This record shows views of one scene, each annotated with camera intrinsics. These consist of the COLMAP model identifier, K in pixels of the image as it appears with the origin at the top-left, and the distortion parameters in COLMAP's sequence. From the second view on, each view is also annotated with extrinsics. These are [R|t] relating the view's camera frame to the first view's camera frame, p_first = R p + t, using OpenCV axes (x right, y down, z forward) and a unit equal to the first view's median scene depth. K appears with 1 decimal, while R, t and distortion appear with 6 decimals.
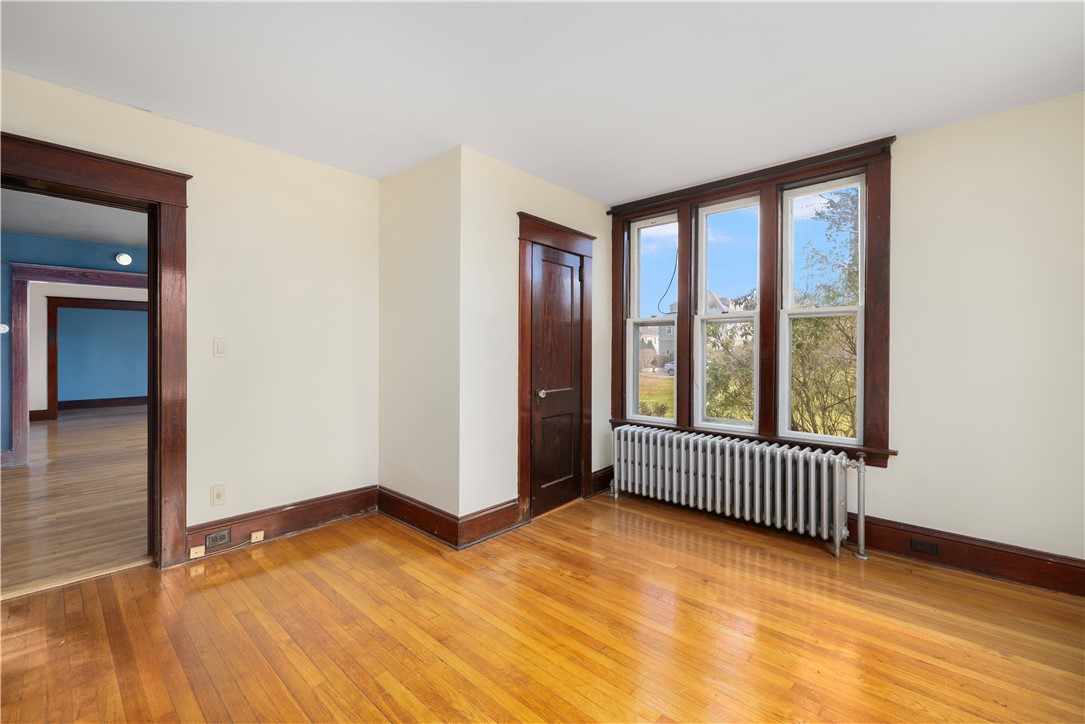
lens RADIAL K [[473.8, 0, 538.0], [0, 473.8, 343.5], [0, 0, 1]] dist [-0.000590, 0.000137]
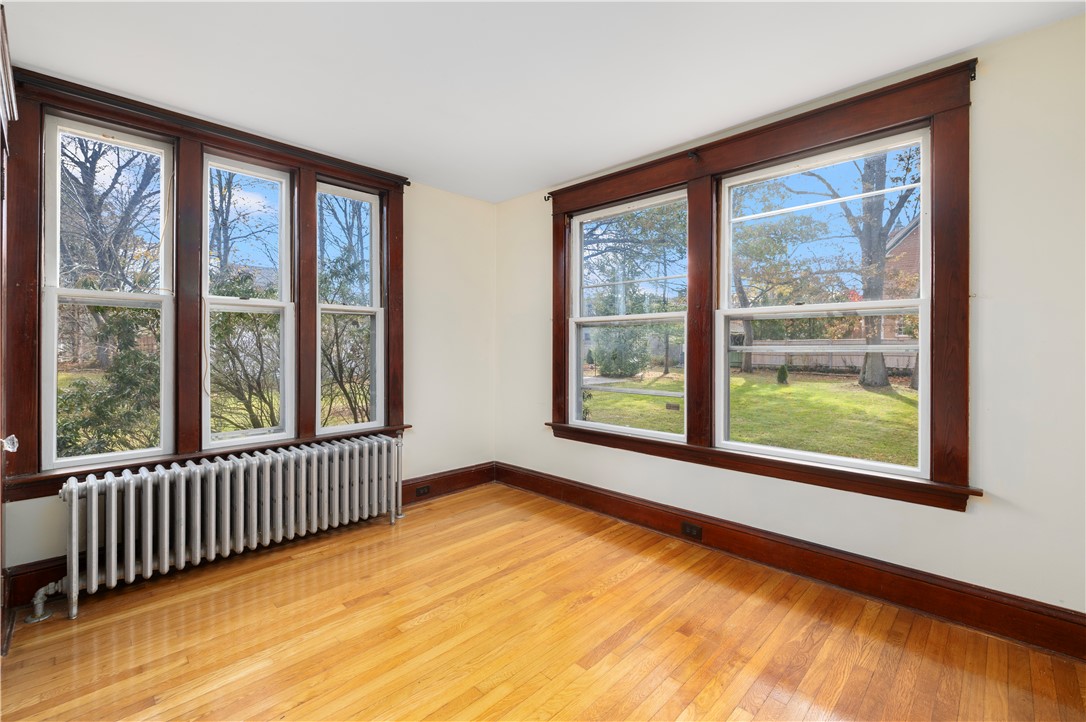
lens RADIAL K [[460.3, 0, 540.1], [0, 460.3, 350.5], [0, 0, 1]] dist [-0.000141, 0.000235]
pose [[0.035976, -0.005628, 0.999337, -0.465615], [-0.007634, 0.999953, 0.005906, 0.015502], [-0.999323, -0.007842, 0.035931, 0.586693]]
